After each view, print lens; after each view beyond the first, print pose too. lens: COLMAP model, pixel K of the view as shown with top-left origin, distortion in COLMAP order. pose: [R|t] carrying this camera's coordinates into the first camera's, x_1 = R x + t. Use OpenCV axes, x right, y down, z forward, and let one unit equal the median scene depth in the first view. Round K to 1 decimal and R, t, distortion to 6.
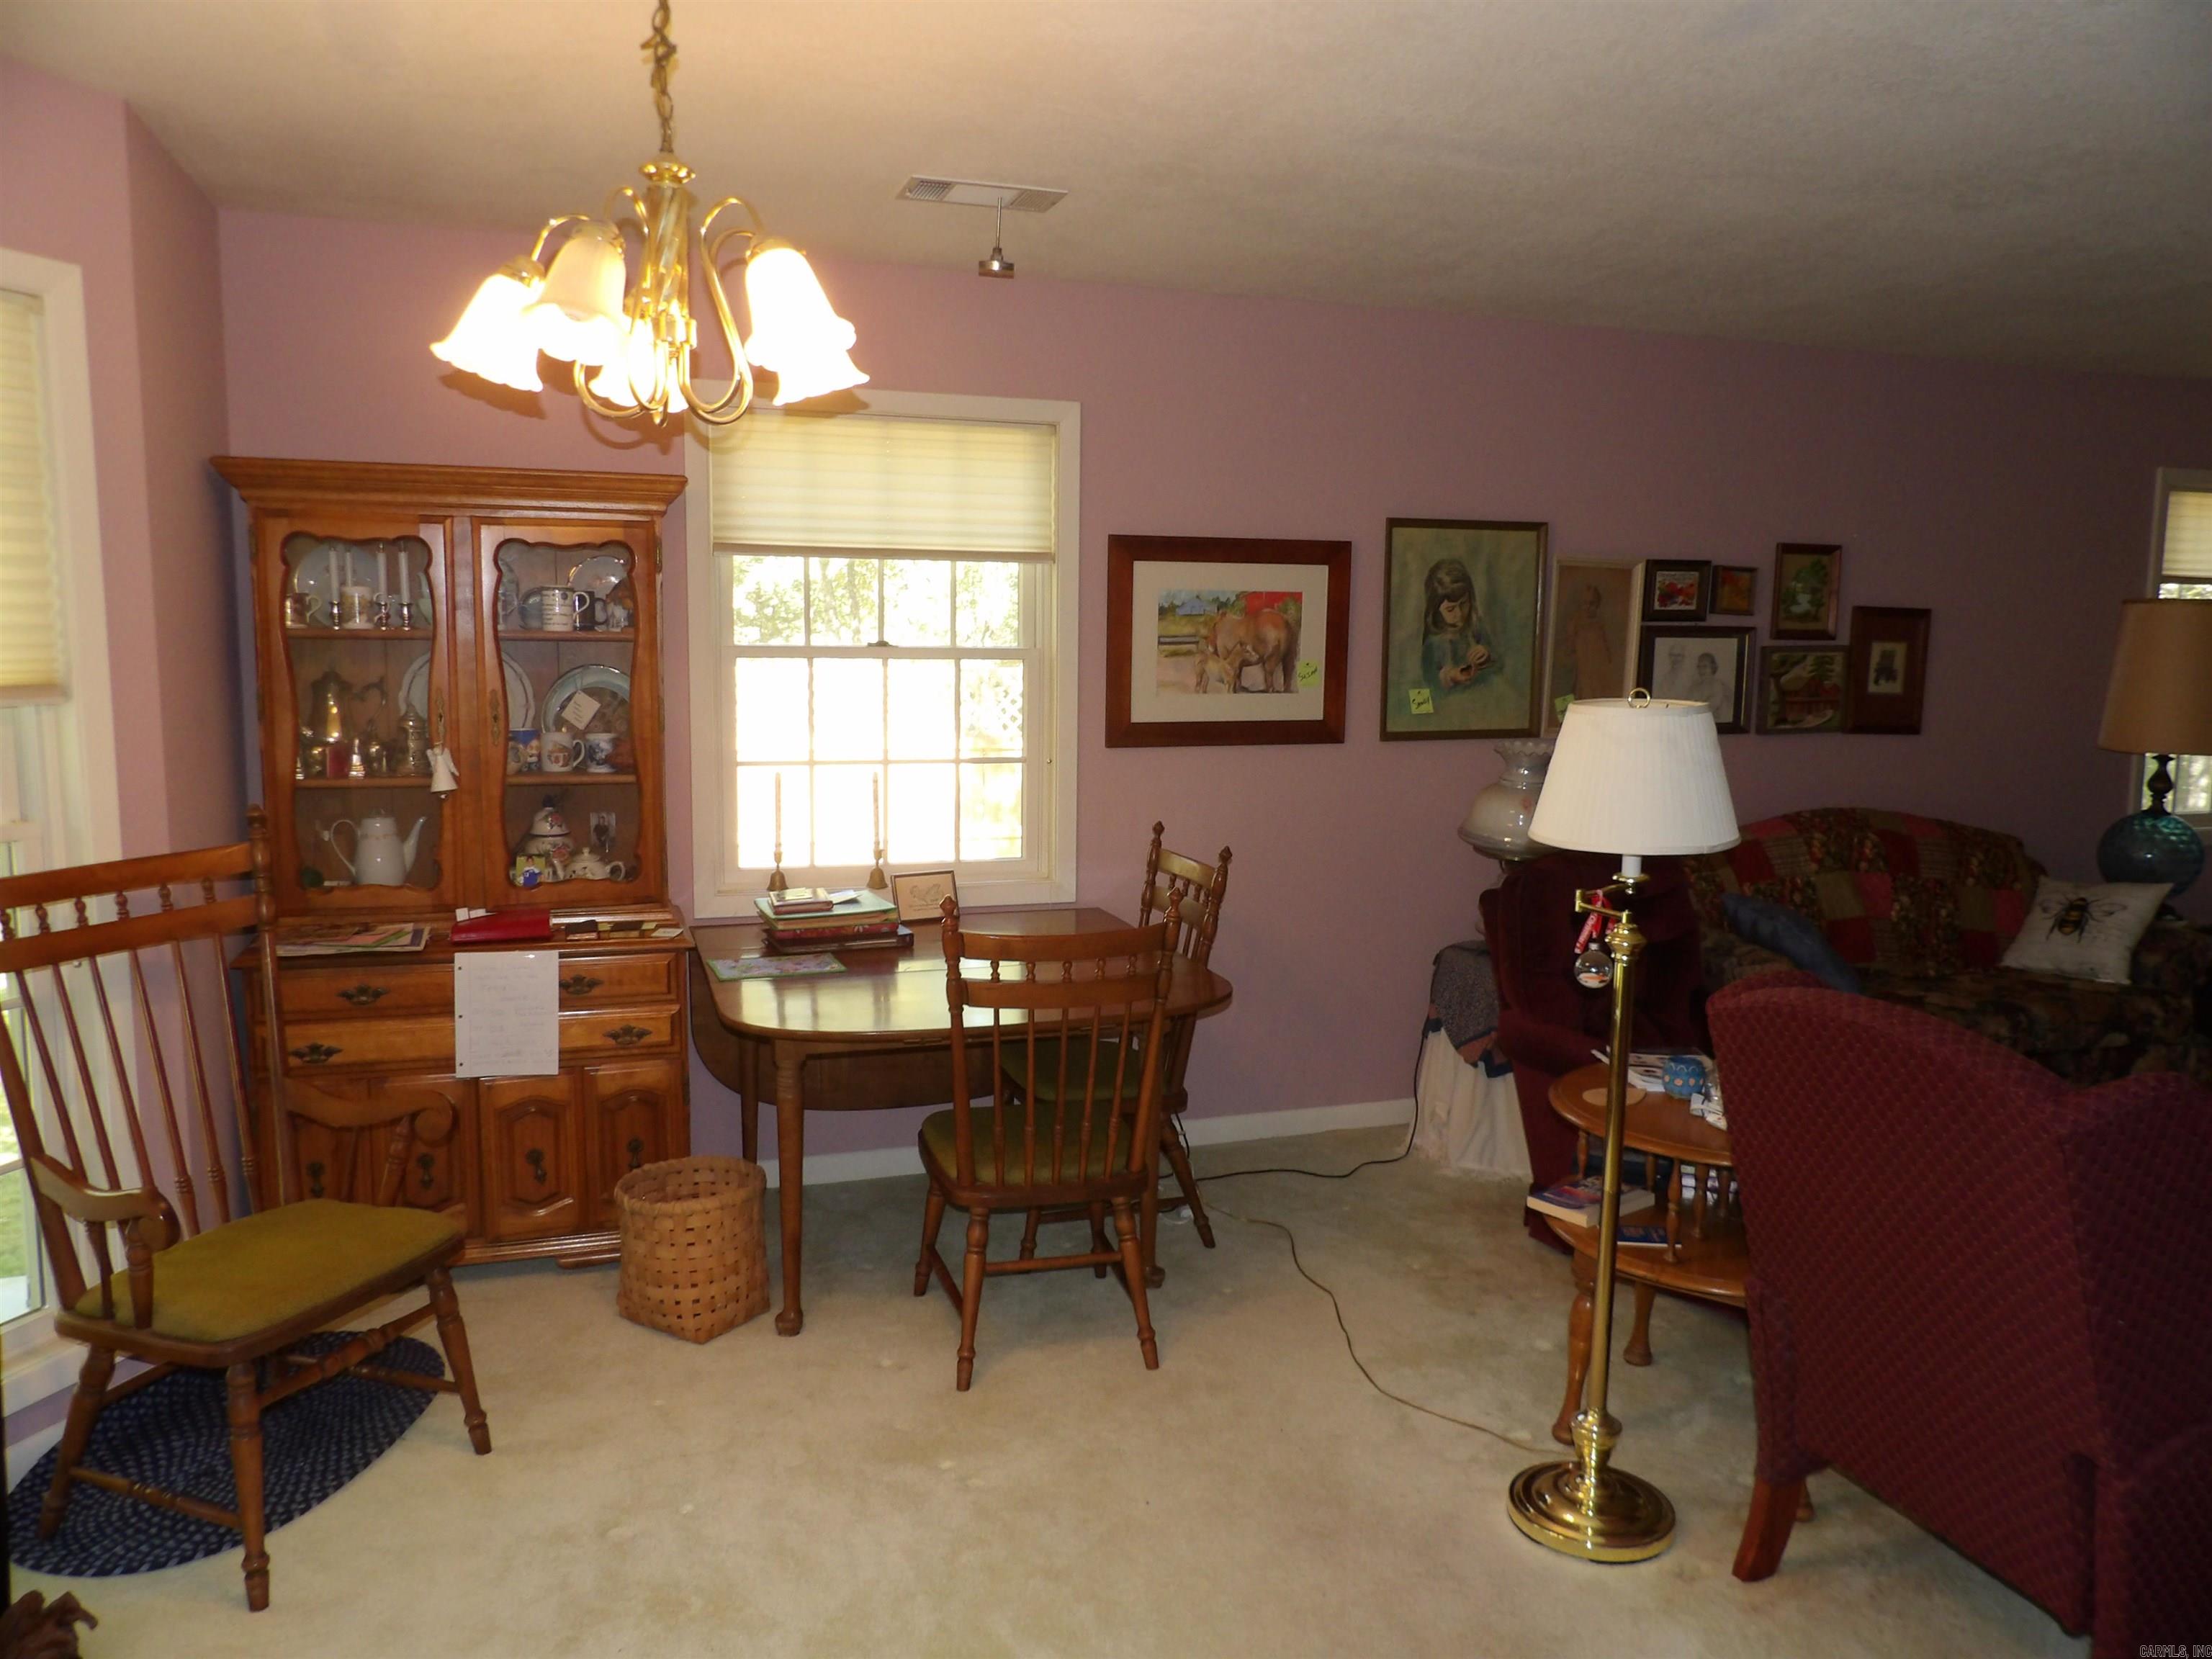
lens RADIAL K [[1593.8, 0, 1097.1], [0, 1593.8, 827.8], [0, 0, 1]] dist [-0.054192, 0.072092]
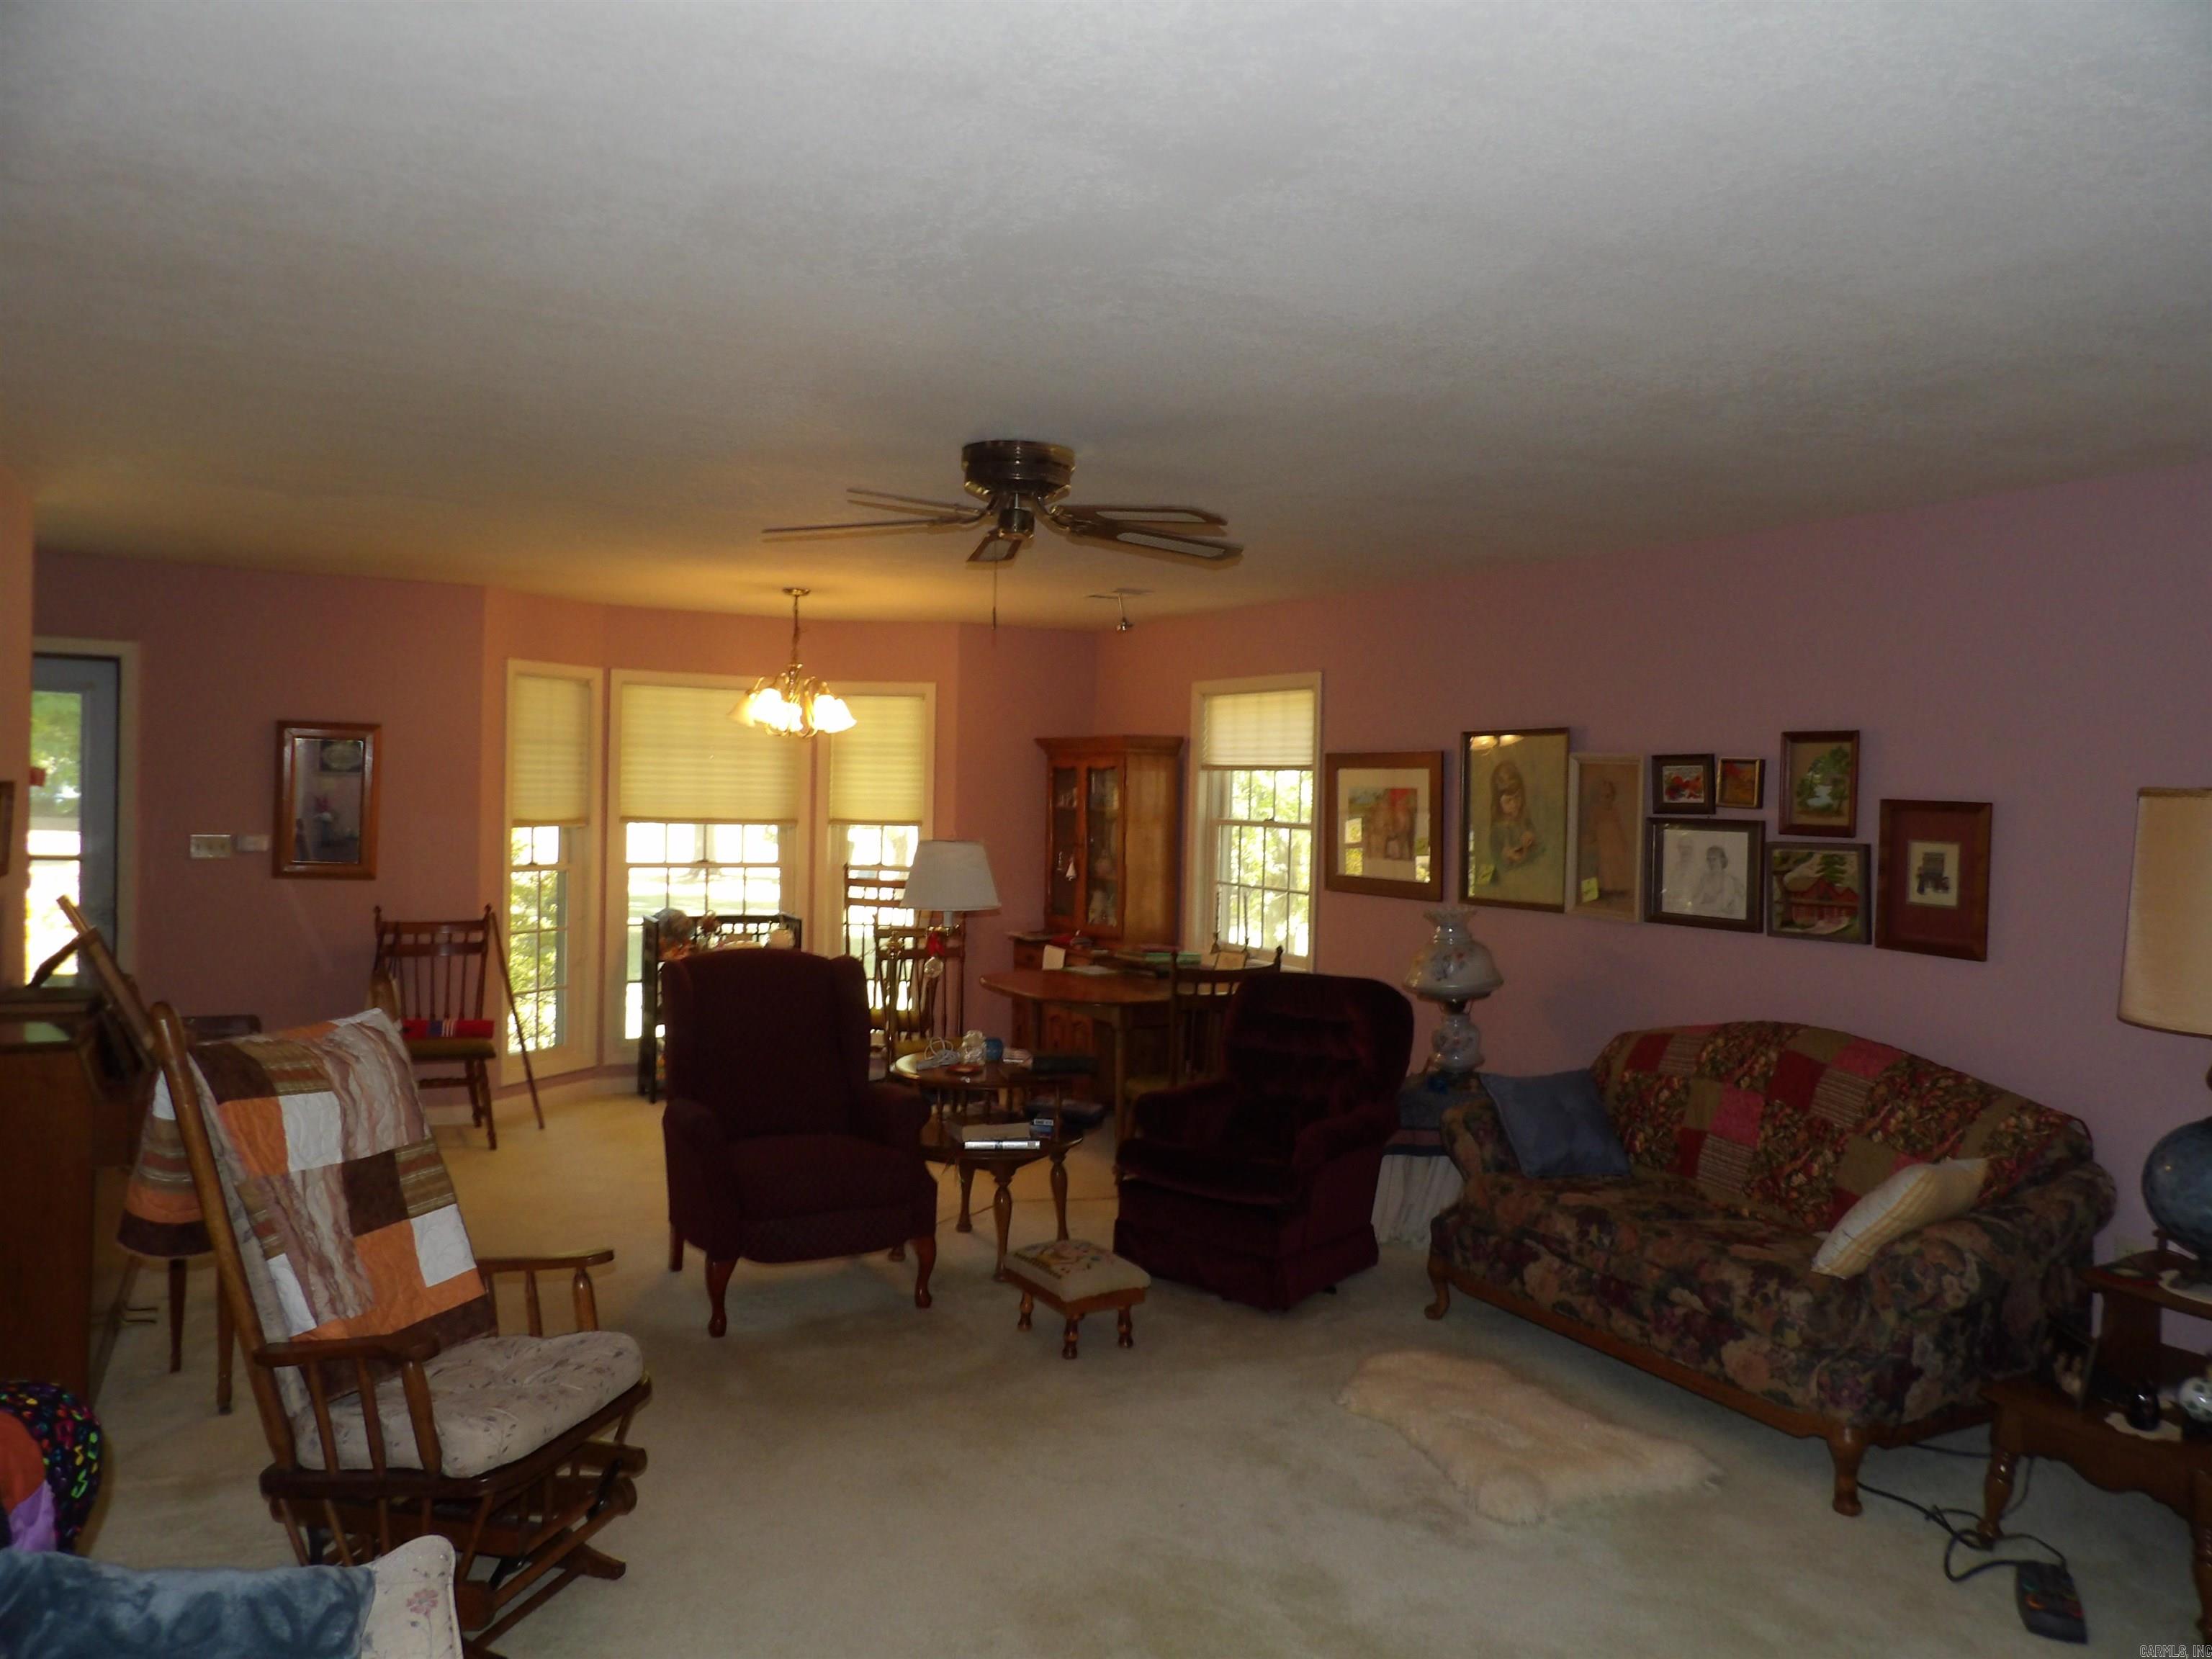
lens RADIAL K [[1568.6, 0, 1116.5], [0, 1568.6, 838.4], [0, 0, 1]] dist [-0.000057, 0.002191]
pose [[0.172023, 0.025779, -0.984756, 1.299828], [-0.143122, 0.989705, 0.000907, -0.063277], [0.974641, 0.140784, 0.173941, 0.470719]]
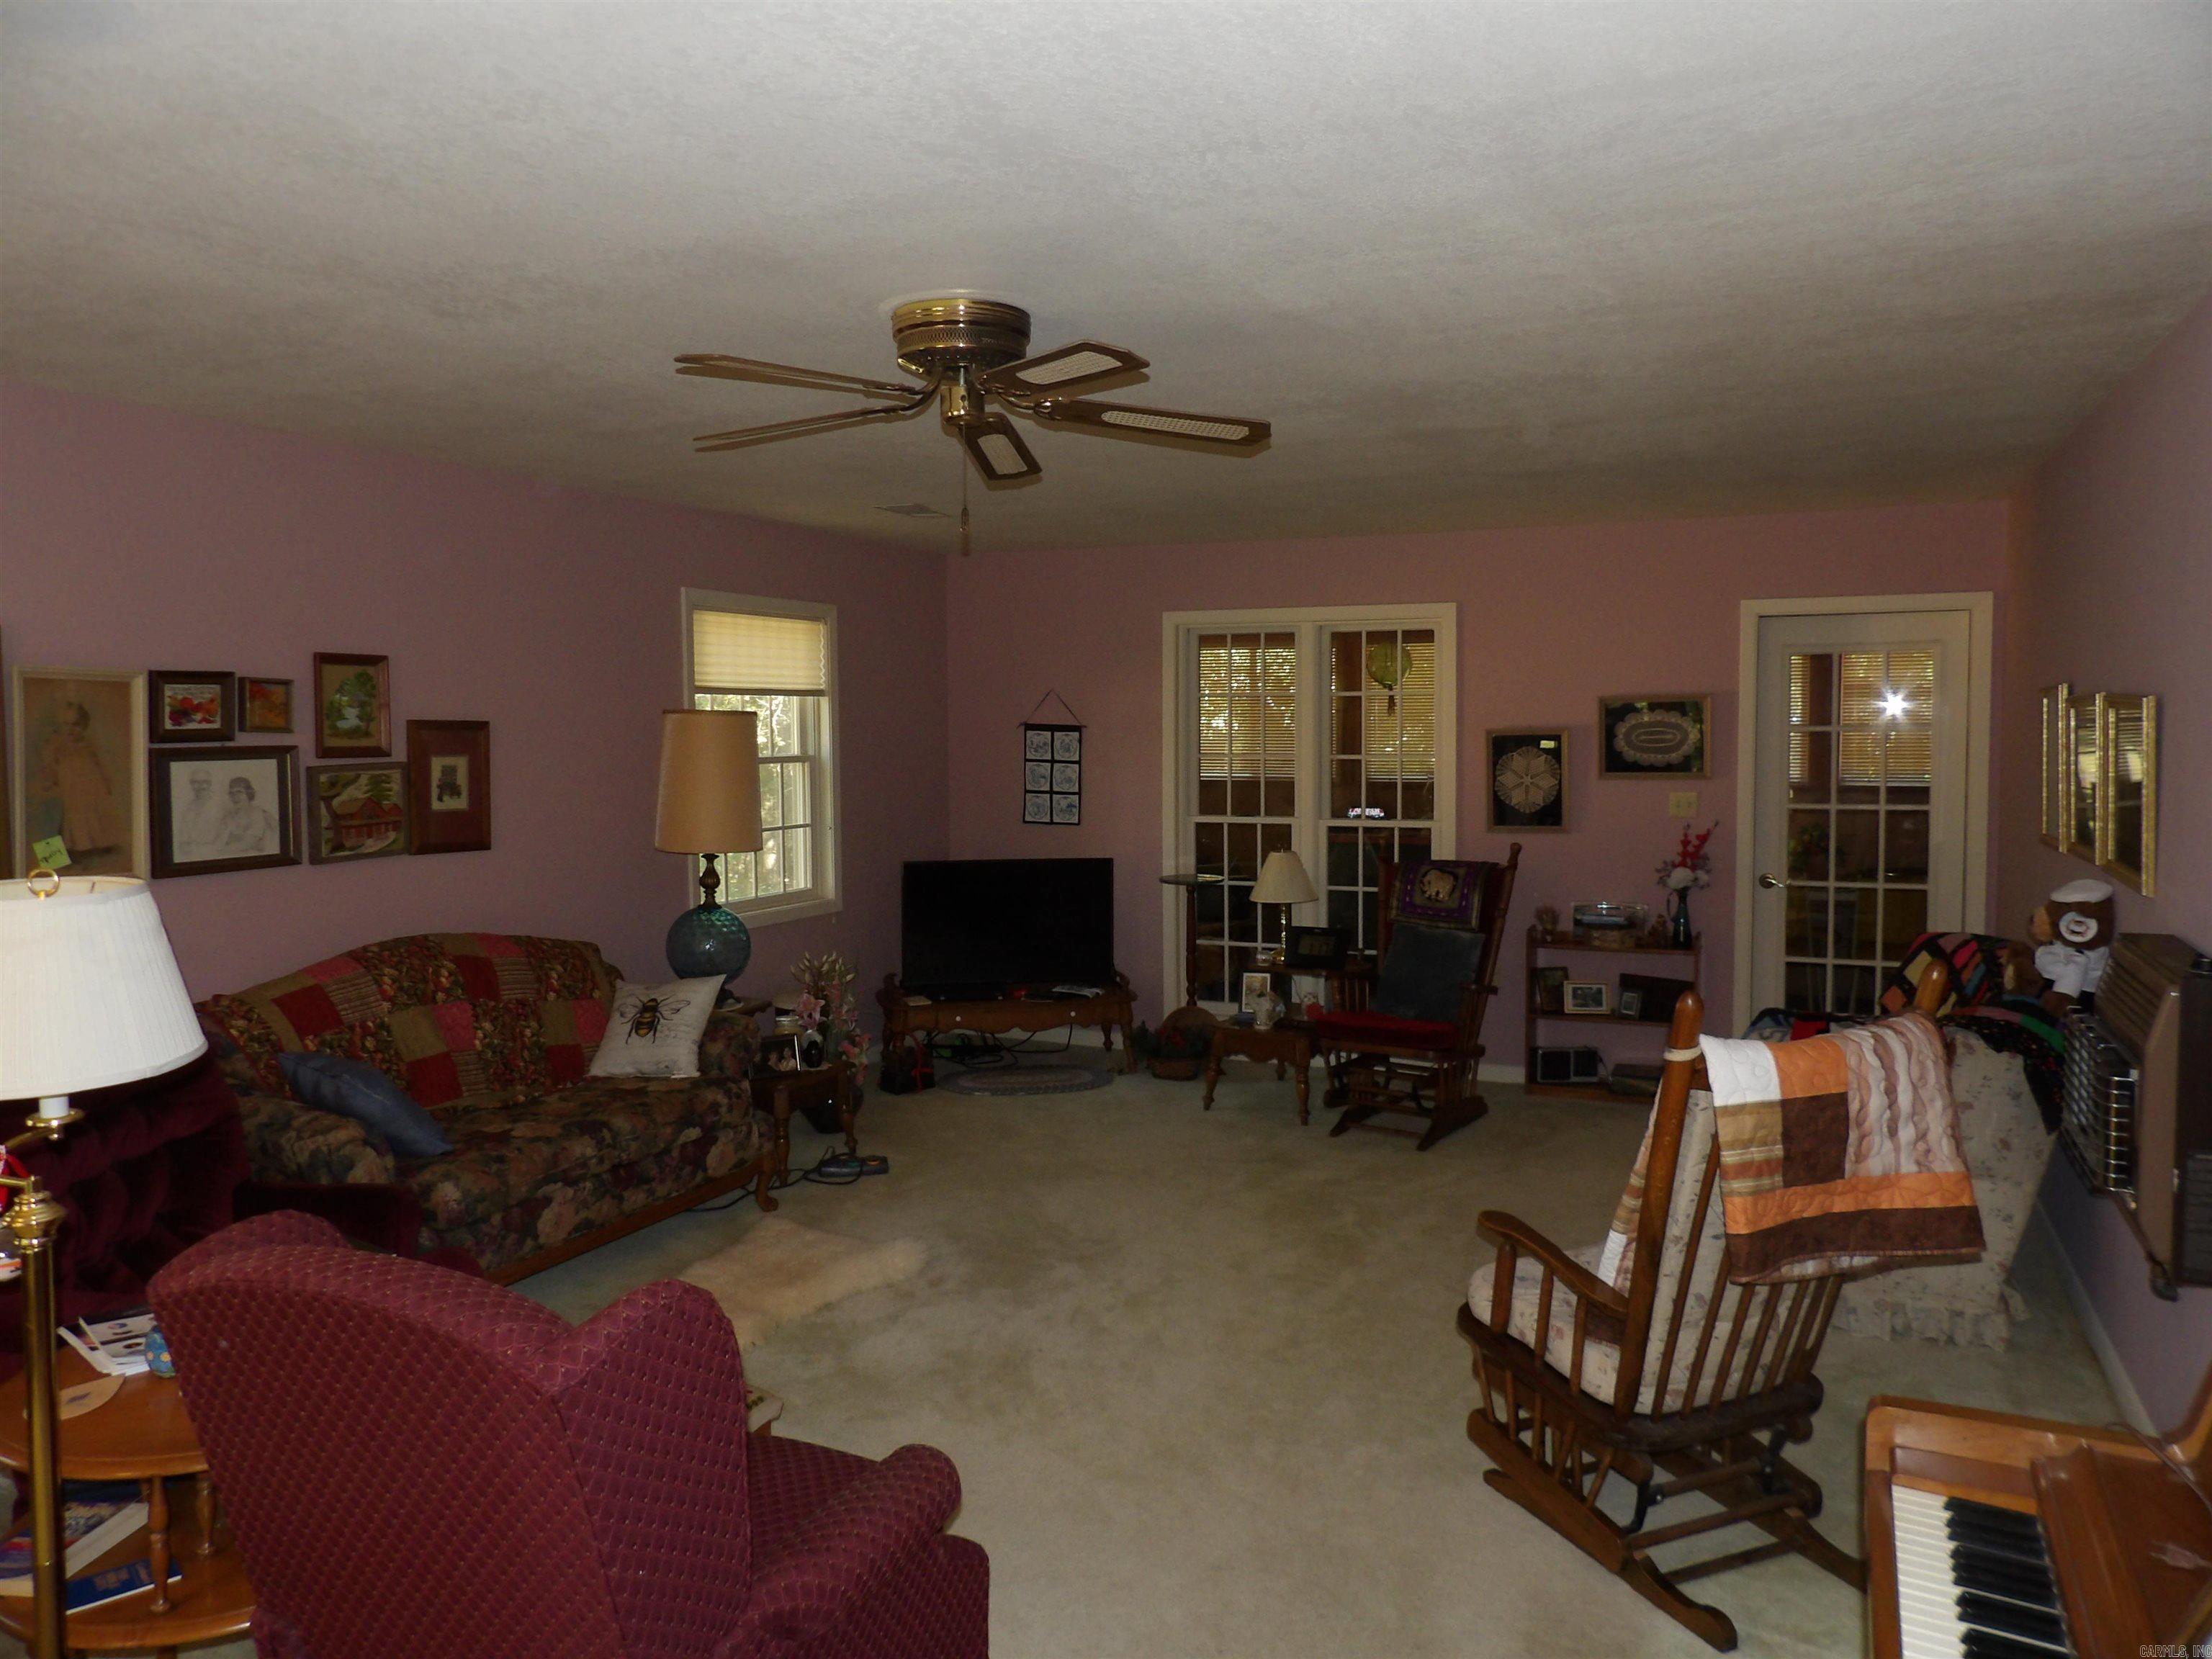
lens RADIAL K [[1596.8, 0, 1108.9], [0, 1596.8, 820.7], [0, 0, 1]] dist [-0.007734, 0.006208]
pose [[0.681902, -0.058410, 0.729107, 0.072080], [0.101891, 0.994673, -0.015609, -0.024616], [-0.724312, 0.084933, 0.684222, 0.057872]]
